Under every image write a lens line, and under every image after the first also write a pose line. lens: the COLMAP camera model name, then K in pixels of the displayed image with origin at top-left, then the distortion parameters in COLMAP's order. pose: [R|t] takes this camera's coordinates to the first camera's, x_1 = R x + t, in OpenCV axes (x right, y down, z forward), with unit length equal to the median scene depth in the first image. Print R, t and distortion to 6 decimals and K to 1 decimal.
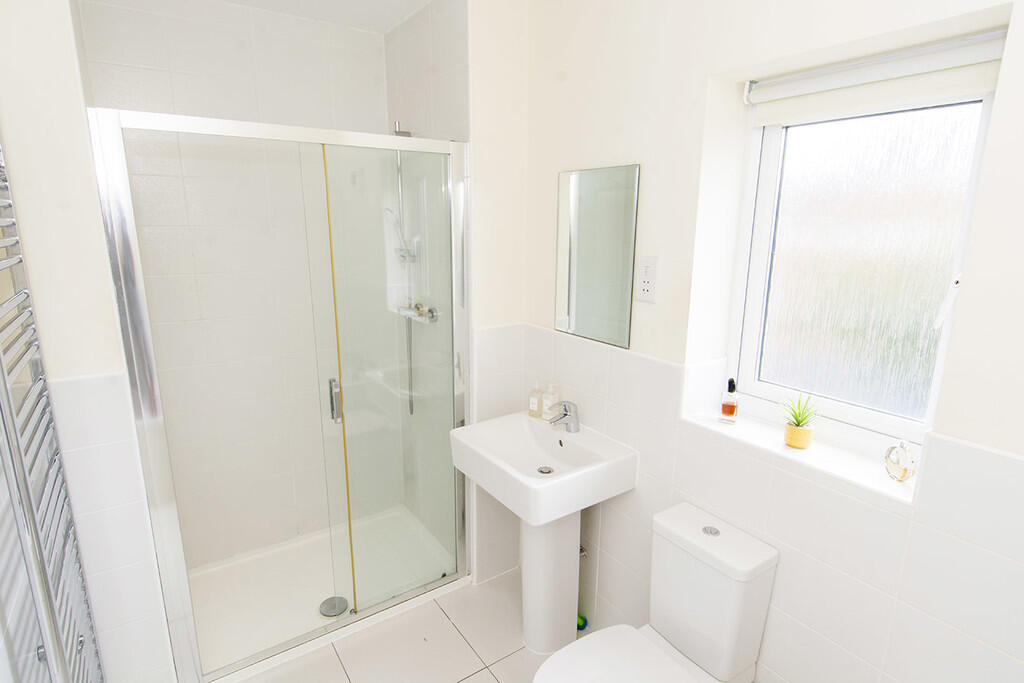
lens RADIAL K [[543.6, 0, 511.8], [0, 543.6, 342.2], [0, 0, 1]] dist [0.005265, -0.002779]
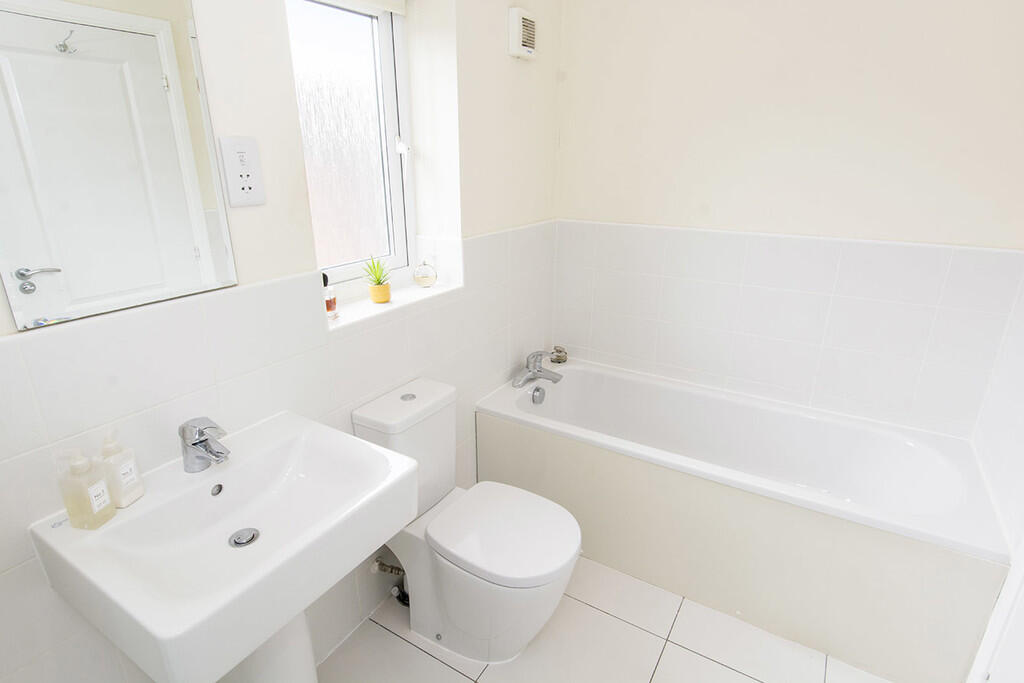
lens RADIAL K [[543.6, 0, 511.6], [0, 543.6, 341.5], [0, 0, 1]] dist [0.005265, -0.002779]
pose [[-0.409574, -0.311063, 0.857607, -0.545490], [0.200152, 0.886528, 0.417141, -0.144395], [-0.890049, 0.342502, -0.300839, 0.979488]]
